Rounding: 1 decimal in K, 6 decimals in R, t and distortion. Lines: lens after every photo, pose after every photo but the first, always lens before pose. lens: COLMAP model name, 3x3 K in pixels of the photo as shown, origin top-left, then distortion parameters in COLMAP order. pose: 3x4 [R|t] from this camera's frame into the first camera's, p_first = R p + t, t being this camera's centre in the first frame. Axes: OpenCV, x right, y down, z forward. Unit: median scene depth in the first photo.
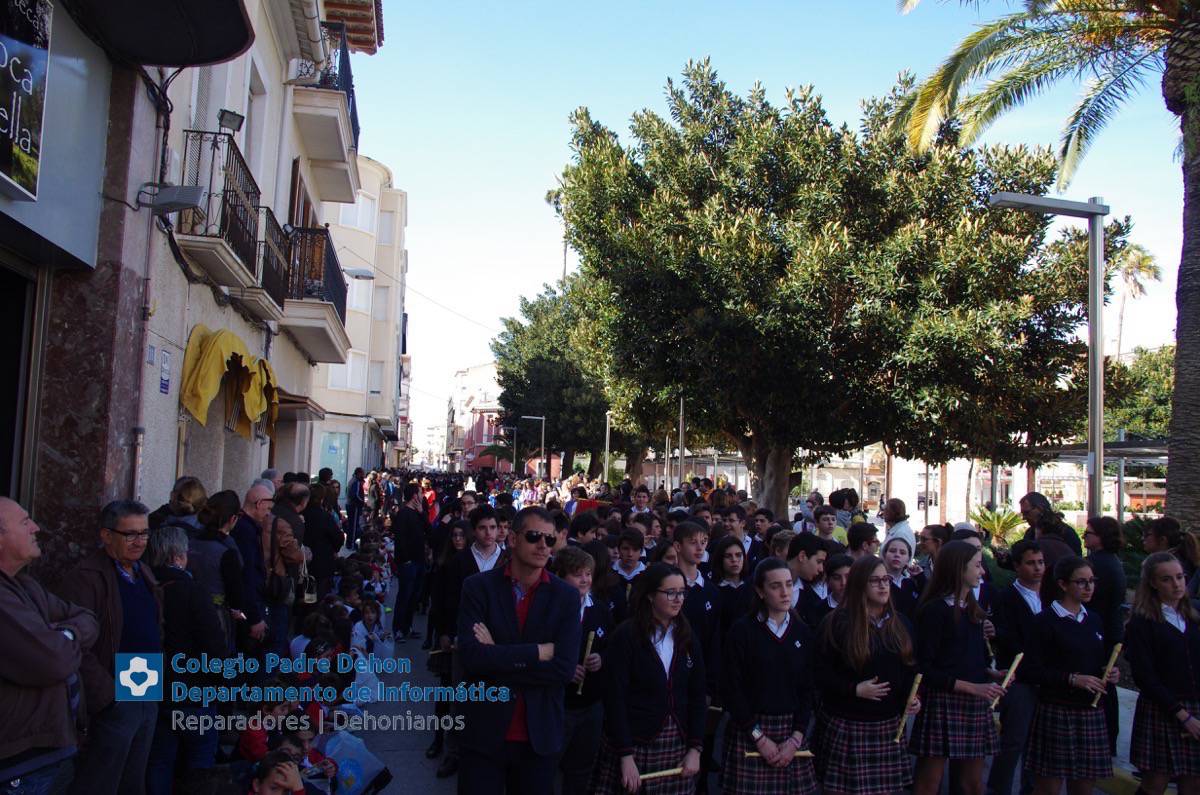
lens RADIAL K [[963.8, 0, 600.0], [0, 963.8, 397.5], [0, 0, 1]] dist [-0.132890, 0.179586]
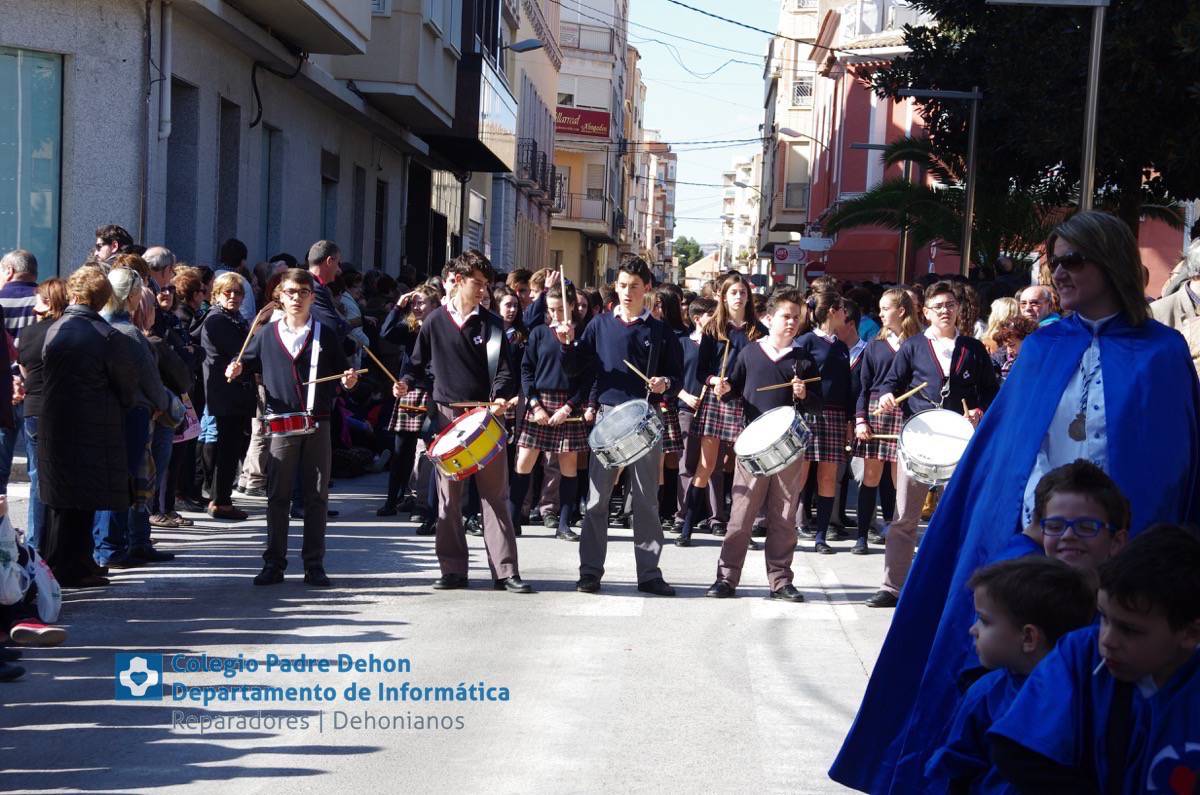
lens RADIAL K [[3111.4, 0, 600.0], [0, 3111.4, 397.5], [0, 0, 1]] dist [1.152538, 0.144937]
pose [[0.974713, 0.007063, -0.223351, -0.001776], [0.015498, 0.994957, 0.099097, 0.033562], [0.222924, -0.100053, 0.969688, 0.287586]]
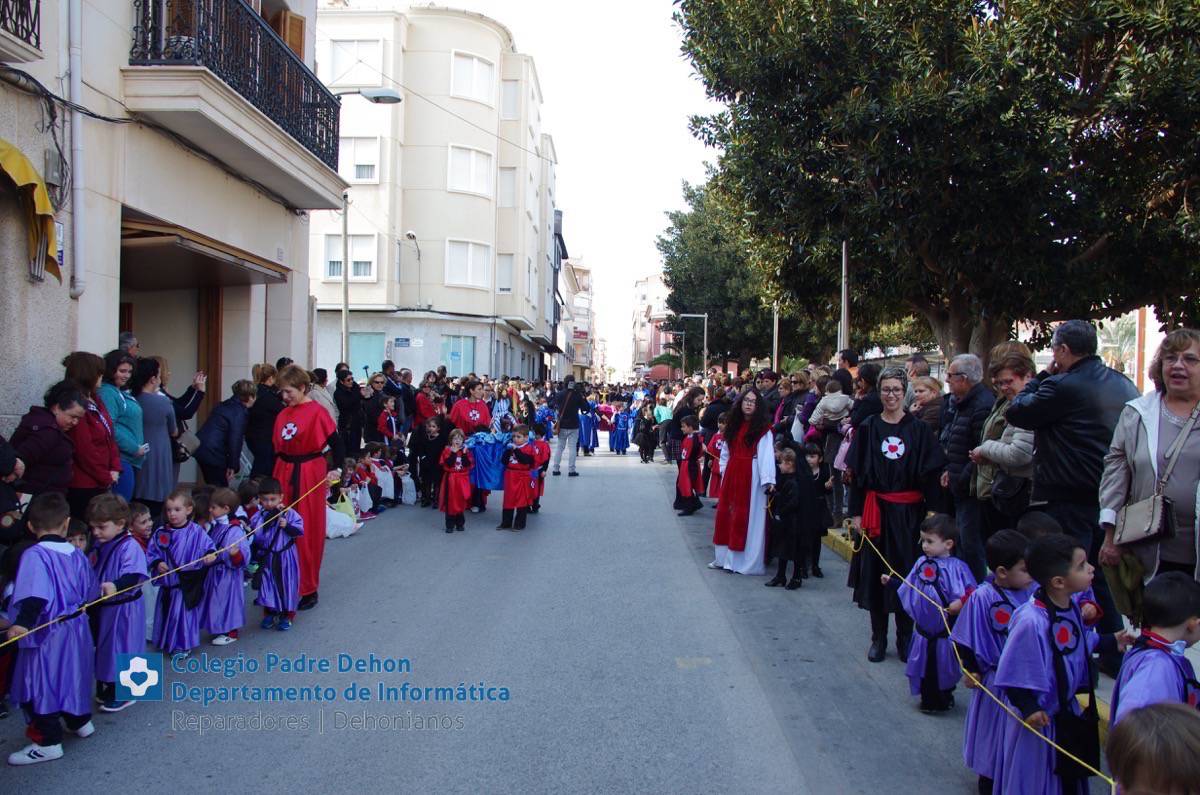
lens RADIAL K [[963.8, 0, 600.0], [0, 963.8, 397.5], [0, 0, 1]] dist [-0.132890, 0.179586]
pose [[0.978030, -0.018015, -0.207685, 0.026805], [0.035574, 0.996069, 0.081127, 0.021586], [0.205407, -0.086733, 0.974826, 0.137239]]
